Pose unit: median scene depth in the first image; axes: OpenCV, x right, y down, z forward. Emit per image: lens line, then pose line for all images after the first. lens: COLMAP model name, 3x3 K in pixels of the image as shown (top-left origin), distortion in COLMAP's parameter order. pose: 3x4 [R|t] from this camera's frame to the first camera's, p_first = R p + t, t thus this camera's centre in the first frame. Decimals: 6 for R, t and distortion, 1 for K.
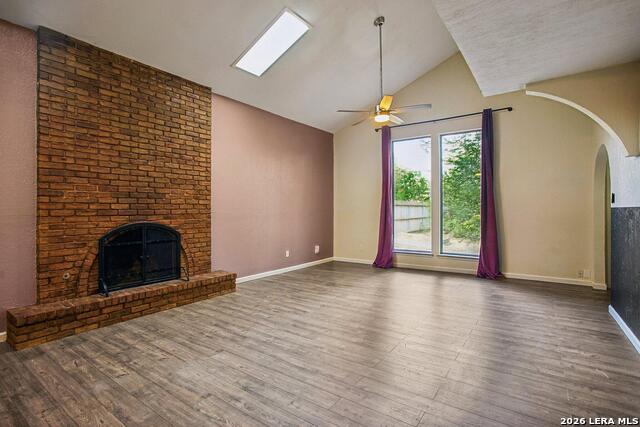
lens RADIAL K [[310.1, 0, 318.9], [0, 310.1, 207.4], [0, 0, 1]] dist [-0.020923, 0.001457]
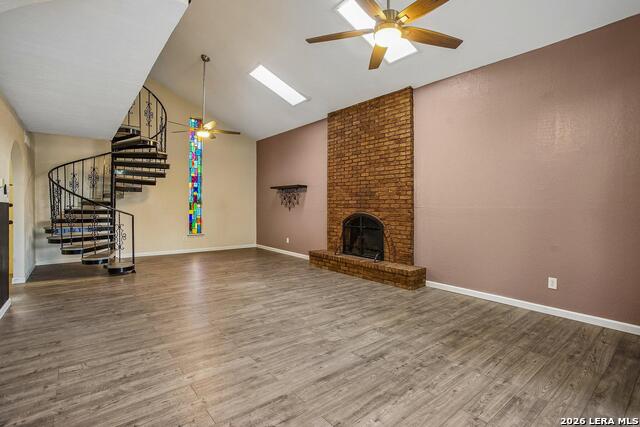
lens RADIAL K [[310.1, 0, 318.9], [0, 310.1, 207.4], [0, 0, 1]] dist [-0.020923, 0.001457]
pose [[-0.255631, 0.008791, -0.966734, 0.881995], [0.001513, 0.999961, 0.008693, 0.009140], [0.966773, 0.000760, -0.255635, 1.186044]]
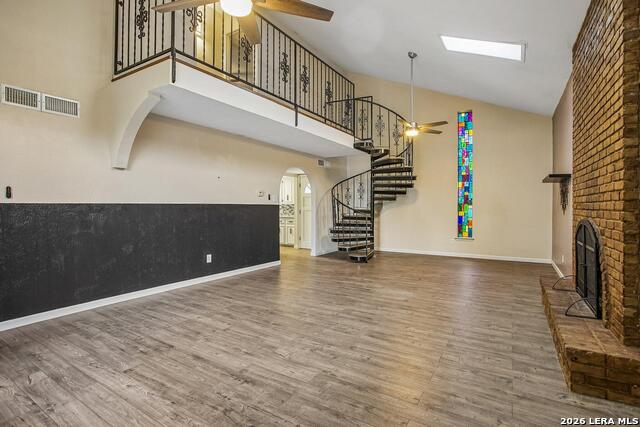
lens RADIAL K [[310.1, 0, 318.9], [0, 310.1, 207.4], [0, 0, 1]] dist [-0.020923, 0.001457]
pose [[-0.997819, 0.014767, -0.064339, 0.128098], [0.015182, 0.999867, -0.005962, 0.016217], [0.064242, -0.006926, -0.997910, 1.714780]]
